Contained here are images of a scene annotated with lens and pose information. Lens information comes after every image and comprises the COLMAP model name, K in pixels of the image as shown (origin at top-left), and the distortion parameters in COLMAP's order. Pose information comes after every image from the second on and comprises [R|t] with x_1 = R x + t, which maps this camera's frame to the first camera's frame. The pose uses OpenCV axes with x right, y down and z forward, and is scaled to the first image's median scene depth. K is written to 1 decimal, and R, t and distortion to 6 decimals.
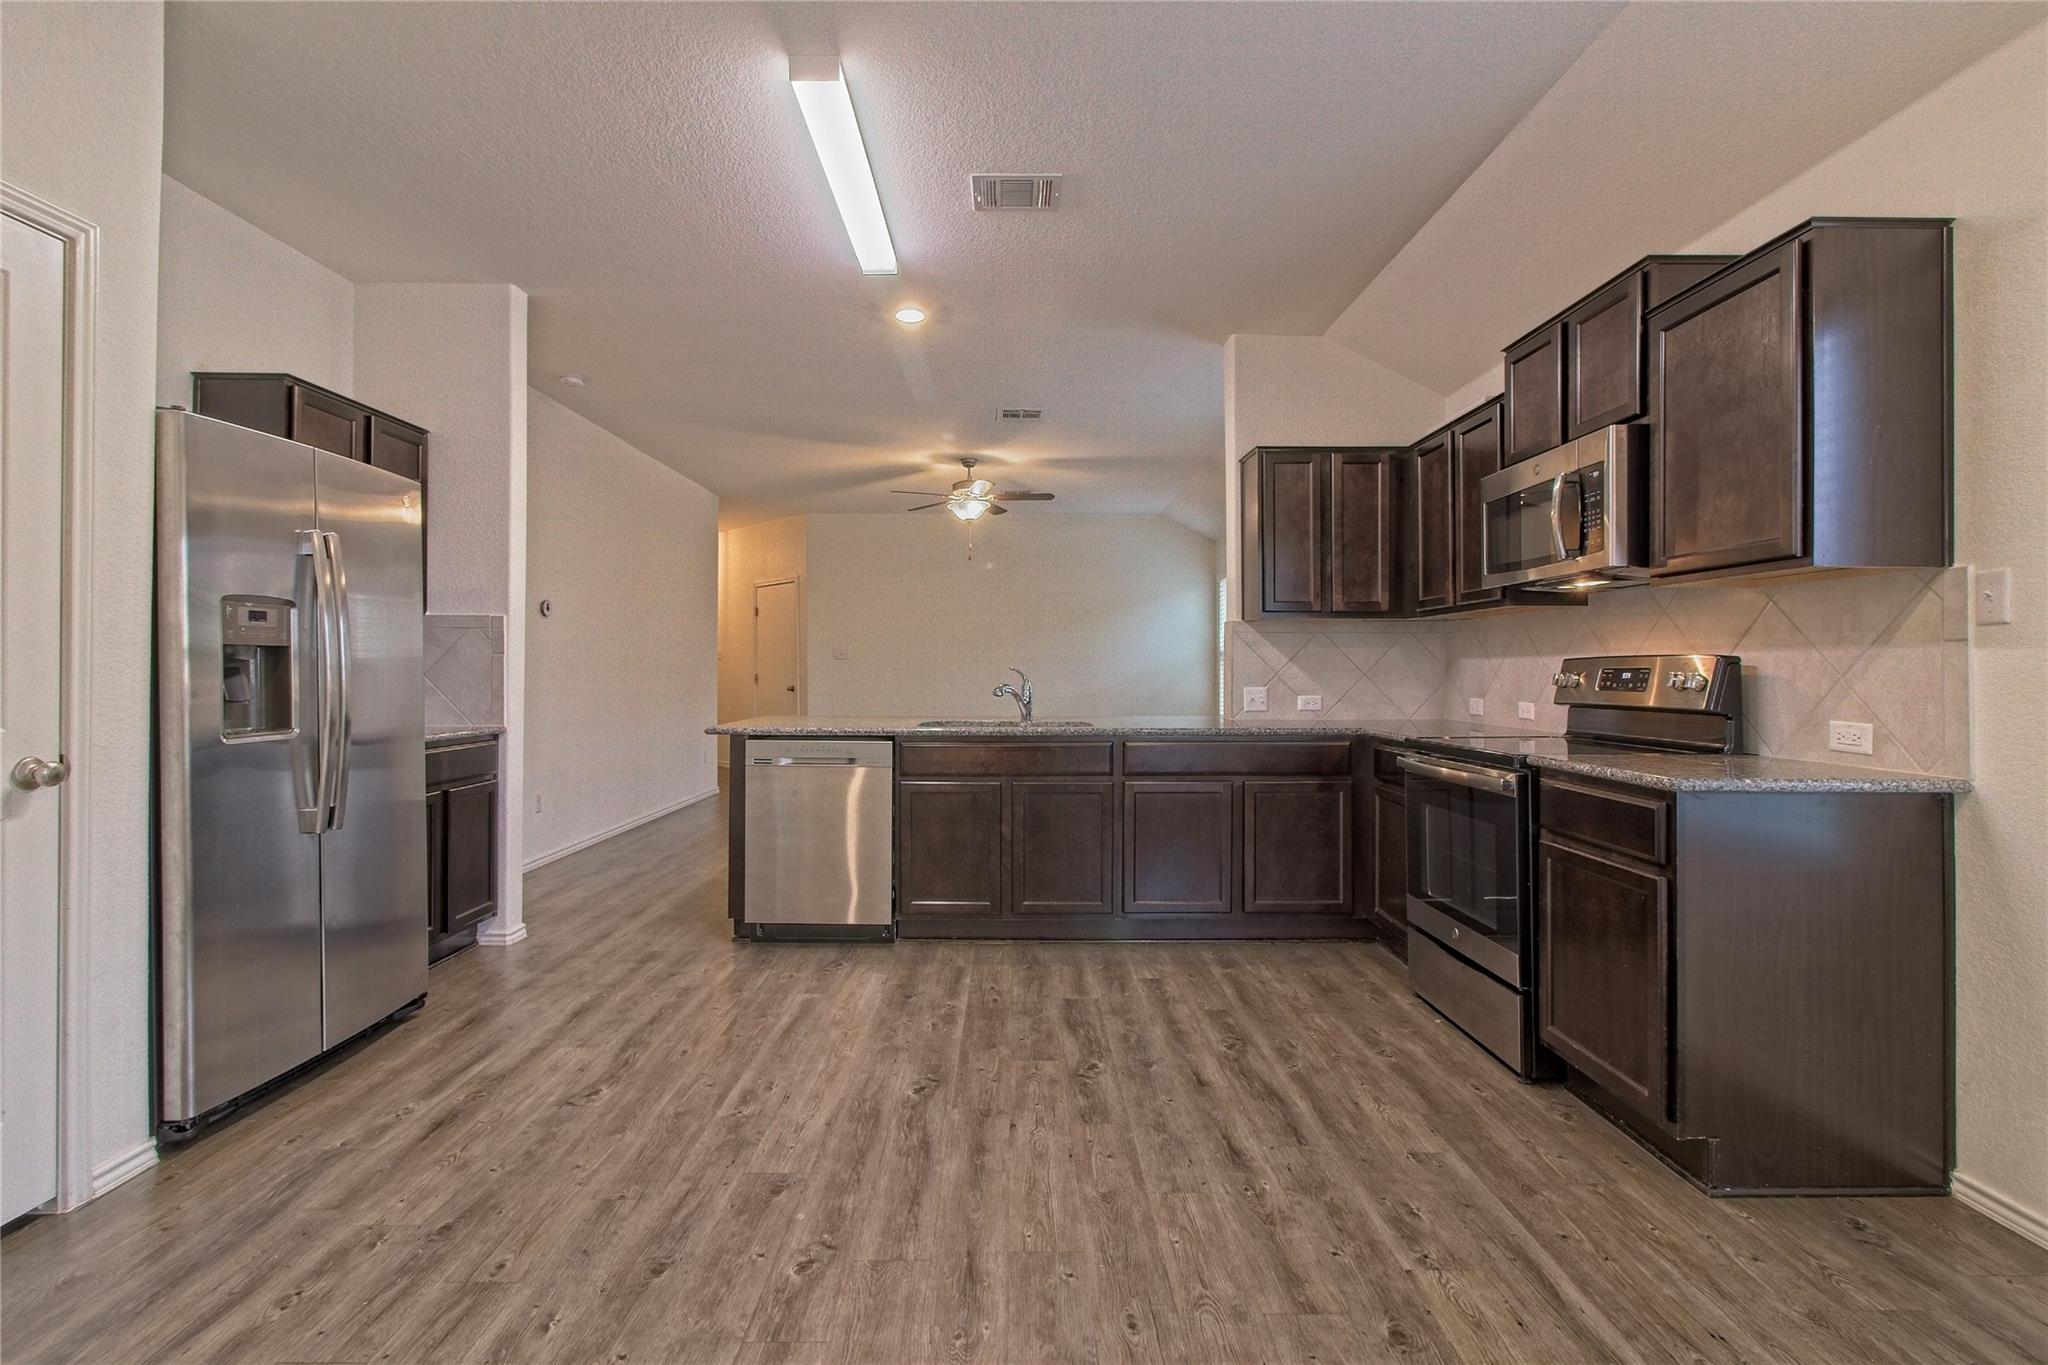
lens RADIAL K [[945.2, 0, 1016.7], [0, 945.2, 663.5], [0, 0, 1]] dist [-0.022711, 0.015319]
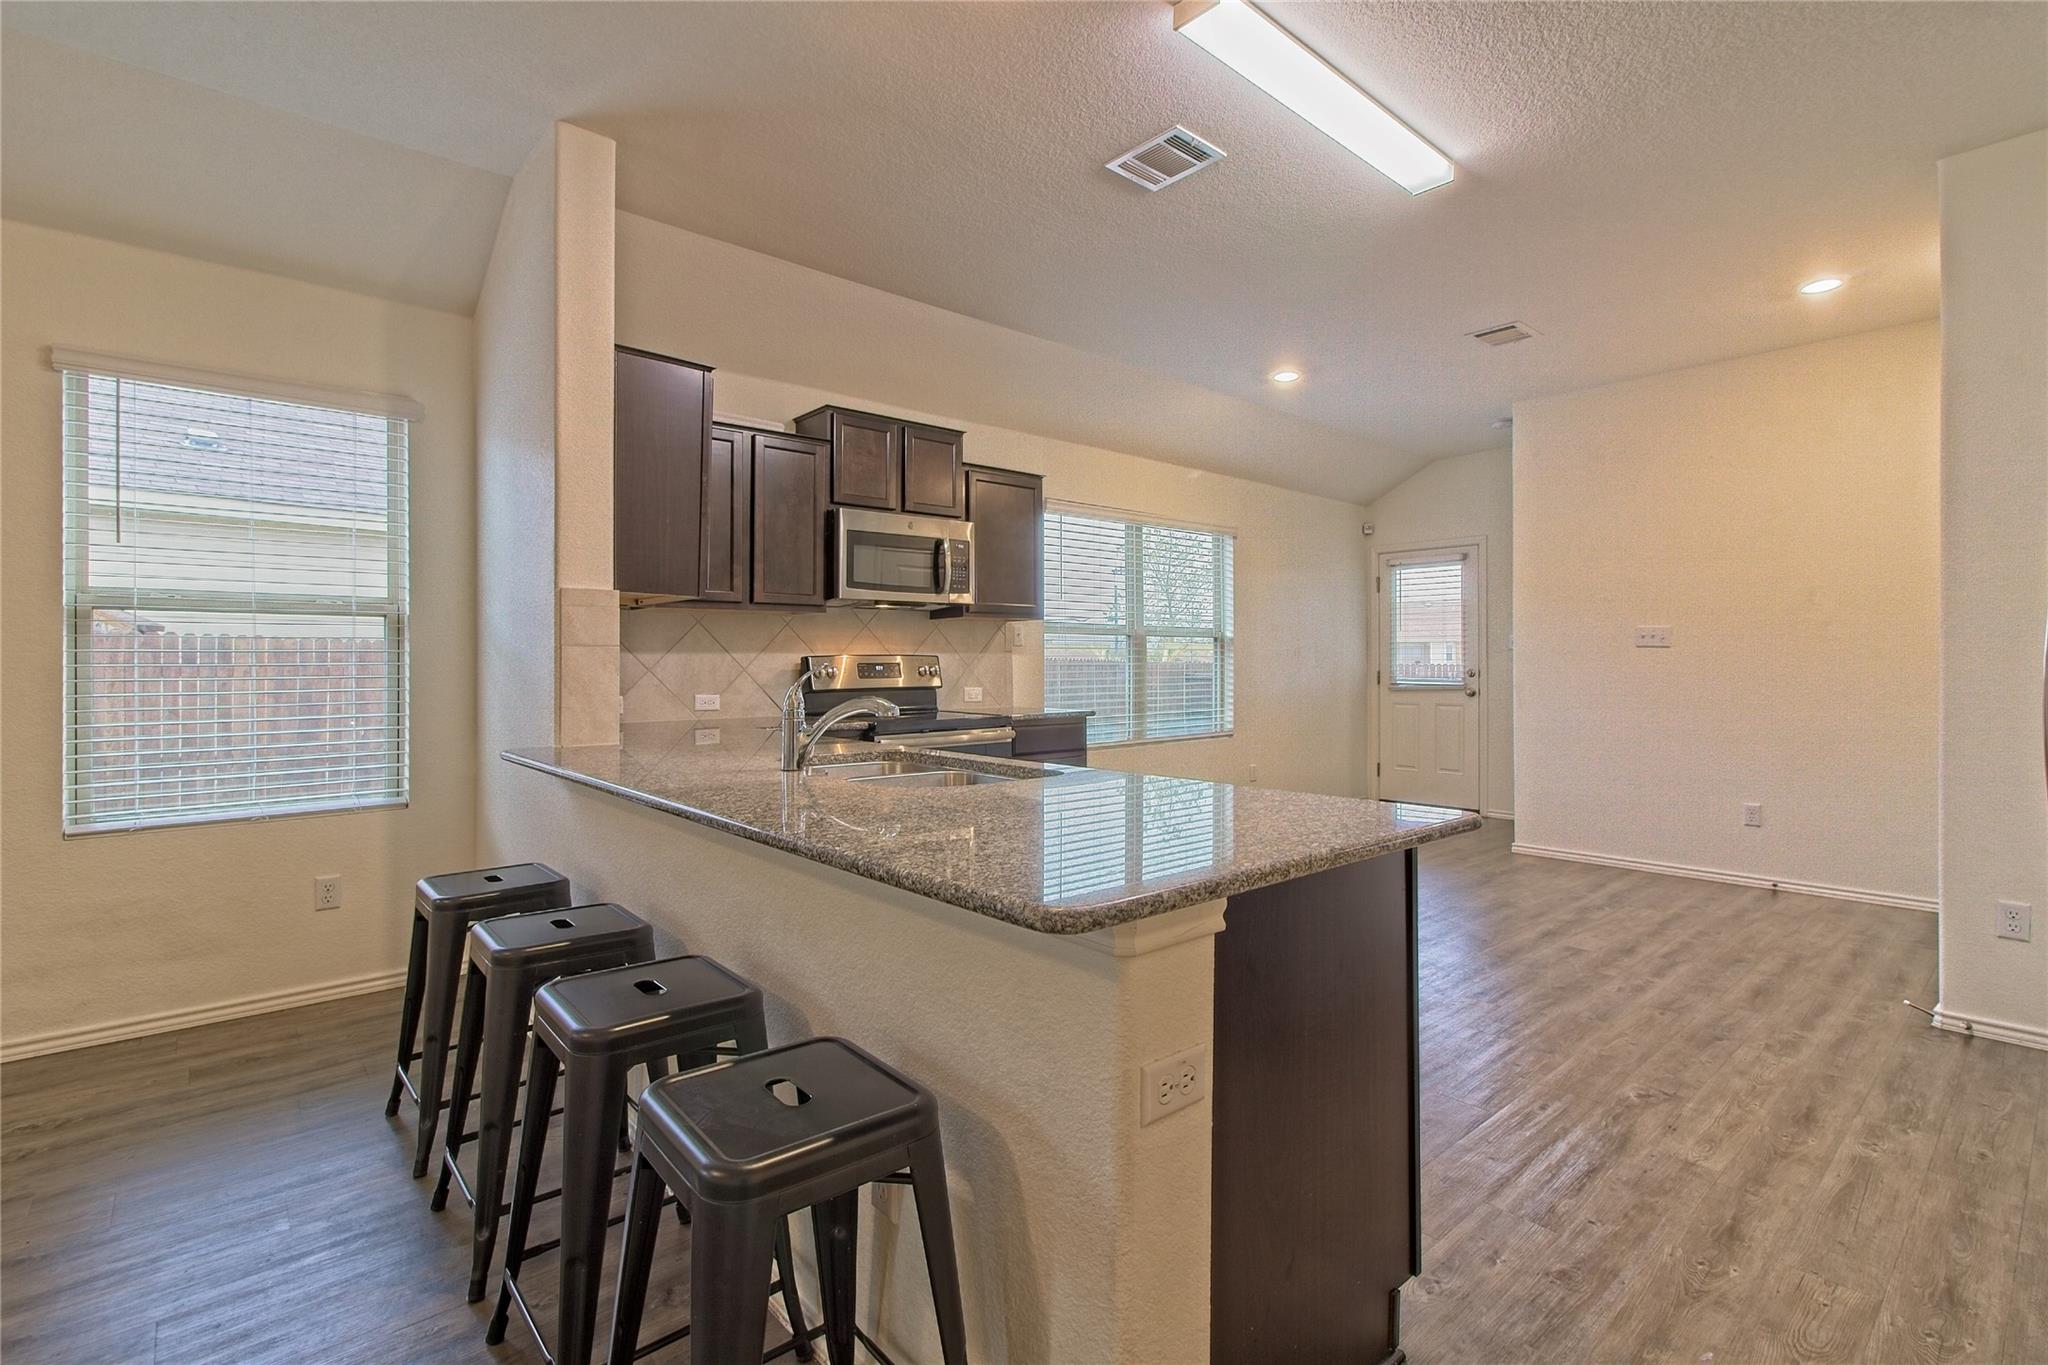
lens RADIAL K [[945.2, 0, 1016.7], [0, 945.2, 663.5], [0, 0, 1]] dist [-0.022711, 0.015319]
pose [[-0.652183, -0.002442, 0.758058, -0.660737], [-0.004666, 0.999989, -0.000793, 0.005928], [-0.758047, -0.004054, -0.652187, 1.846689]]
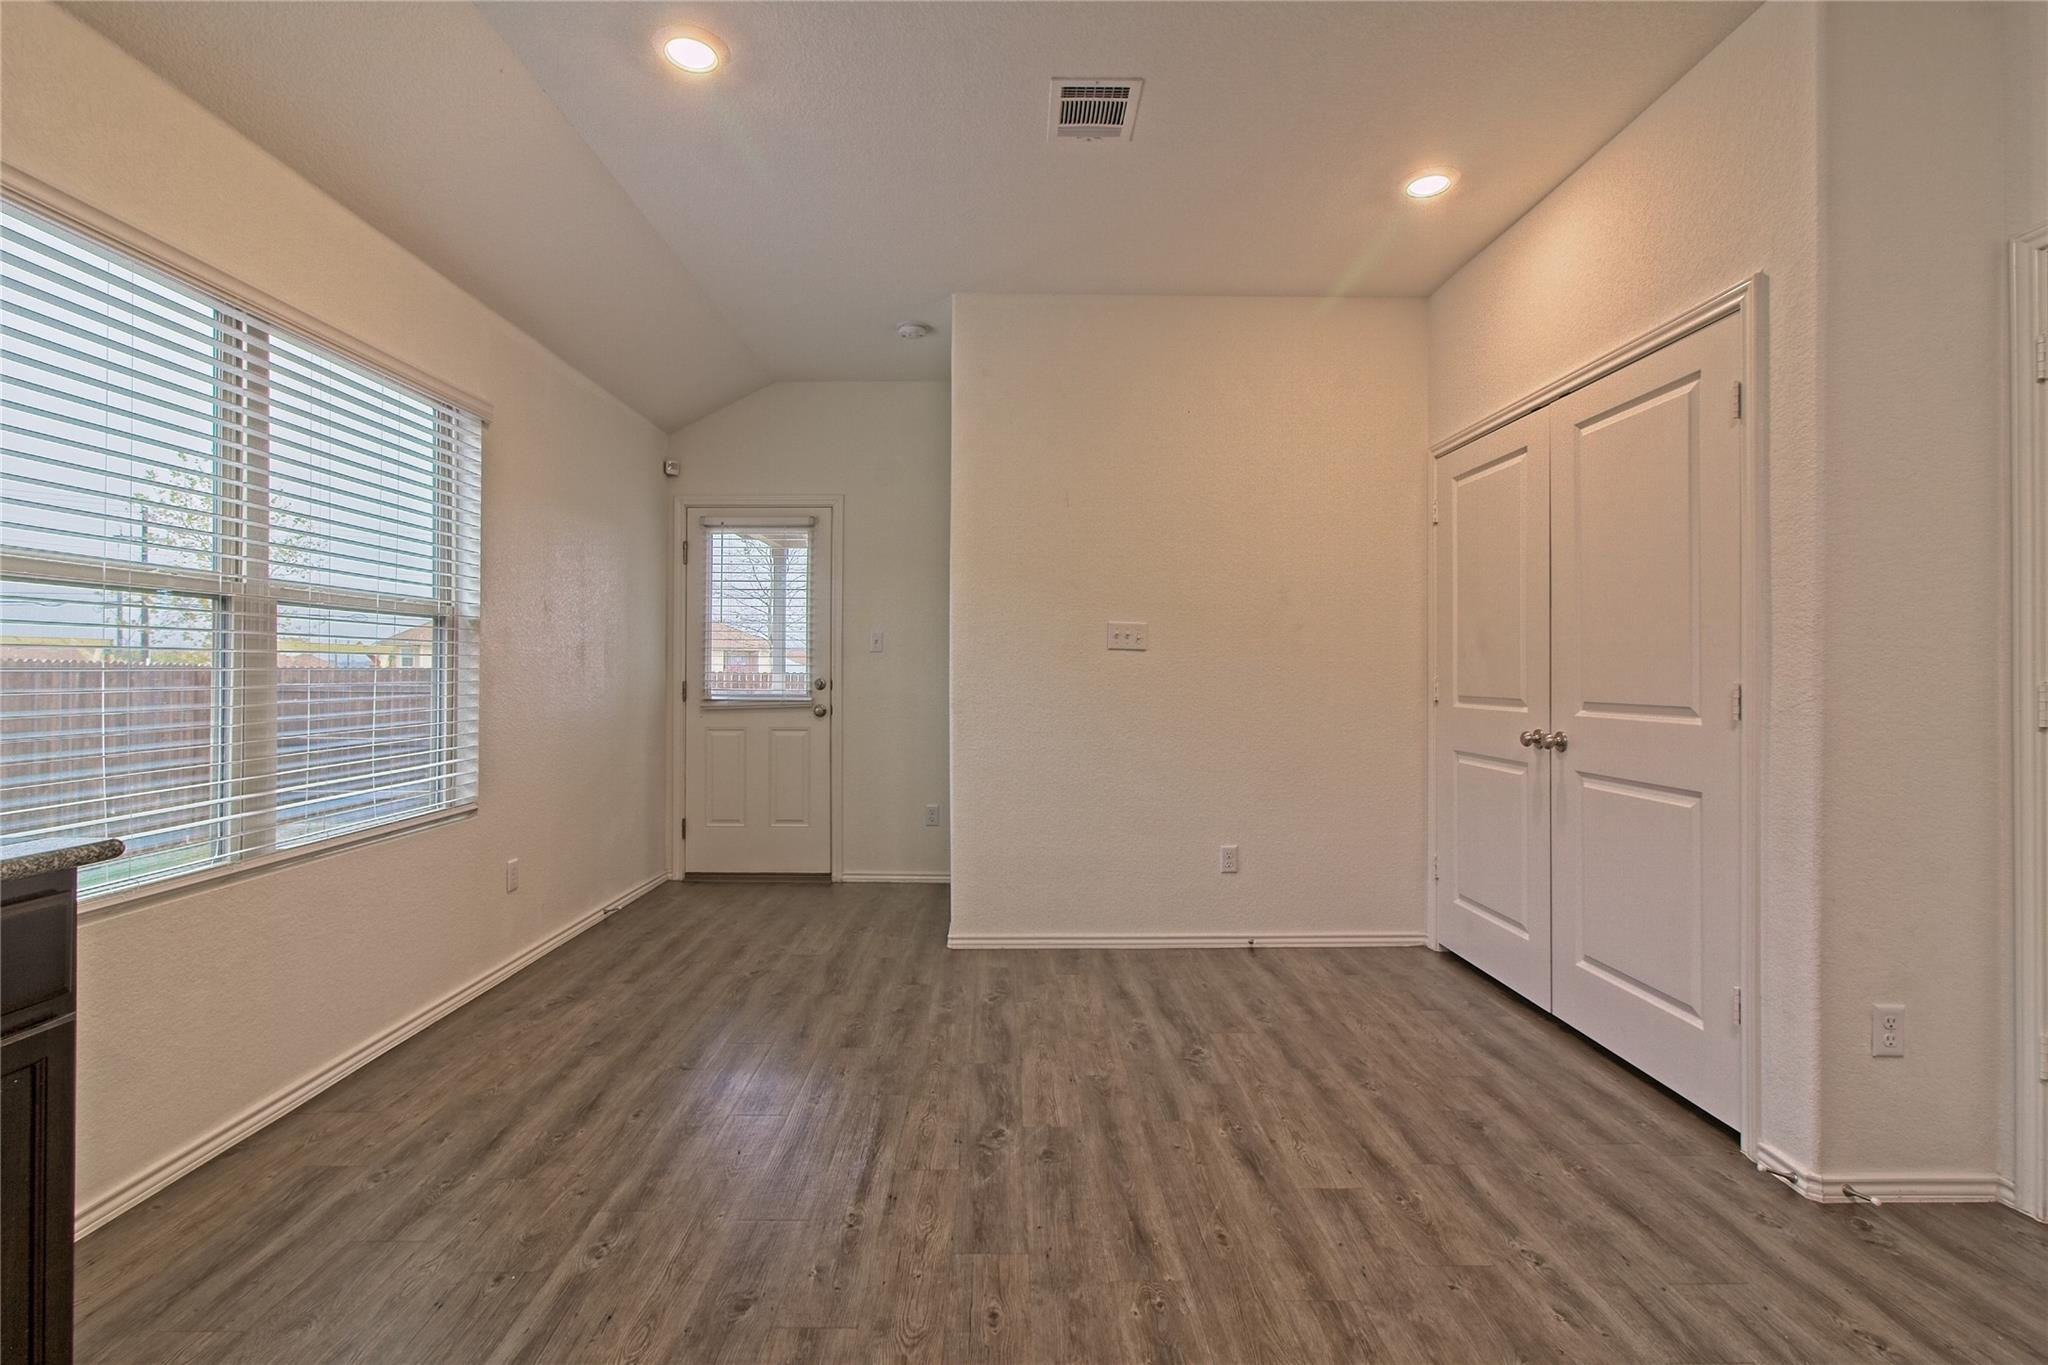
lens RADIAL K [[945.2, 0, 1016.7], [0, 945.2, 663.5], [0, 0, 1]] dist [-0.022711, 0.015319]
pose [[-0.999957, -0.006591, -0.006452, 0.060889], [-0.006508, 0.999896, -0.012881, 0.005177], [0.006536, -0.012838, -0.999896, 1.132289]]
